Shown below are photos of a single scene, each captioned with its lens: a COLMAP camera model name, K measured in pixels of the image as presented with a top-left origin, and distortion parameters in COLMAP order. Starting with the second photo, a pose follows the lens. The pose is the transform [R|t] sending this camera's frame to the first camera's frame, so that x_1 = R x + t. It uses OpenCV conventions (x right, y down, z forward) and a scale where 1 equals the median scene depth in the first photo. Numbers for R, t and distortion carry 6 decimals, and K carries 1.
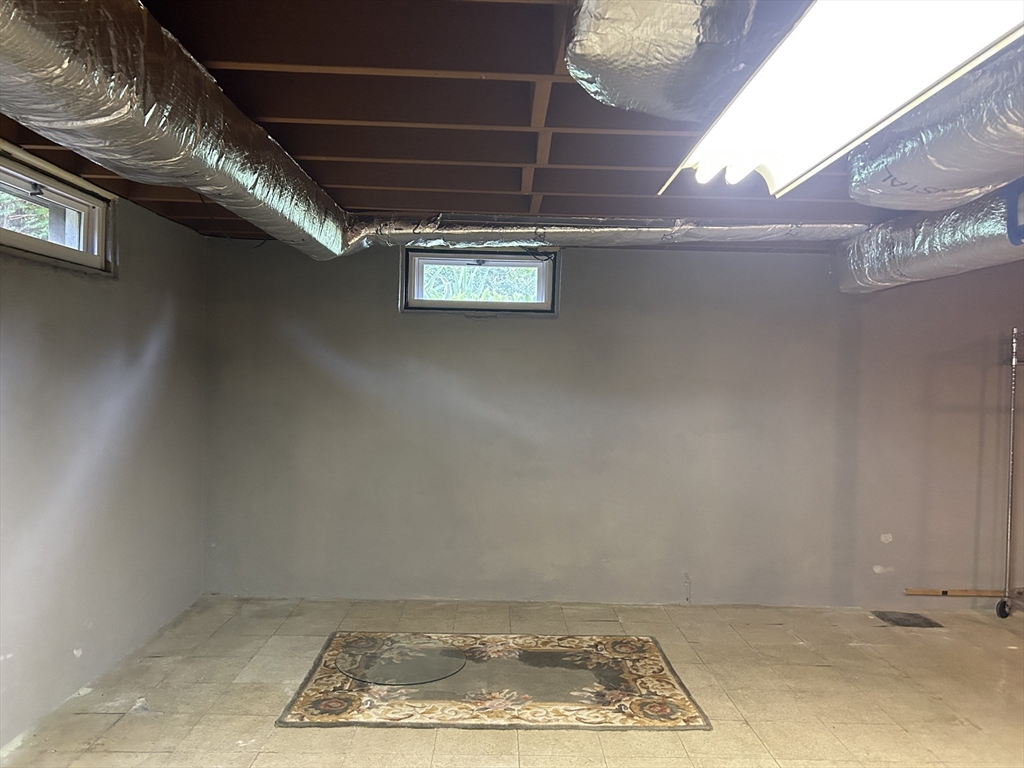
lens RADIAL K [[771.0, 0, 511.6], [0, 771.0, 384.1], [0, 0, 1]] dist [0.060267, -0.065274]
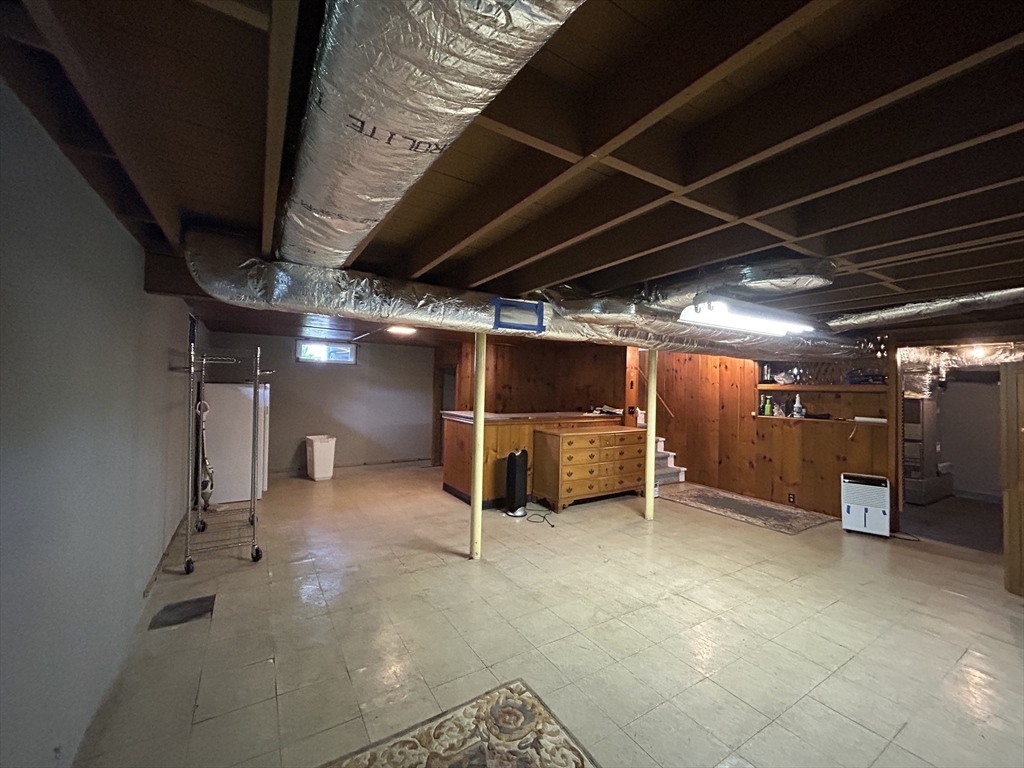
lens RADIAL K [[410.4, 0, 505.4], [0, 410.4, 381.0], [0, 0, 1]] dist [-0.001570, 0.000269]
pose [[-0.508067, -0.015975, 0.861170, -0.265432], [-0.022619, 0.999731, 0.005201, -0.036246], [-0.861021, -0.016836, -0.508291, 1.238430]]
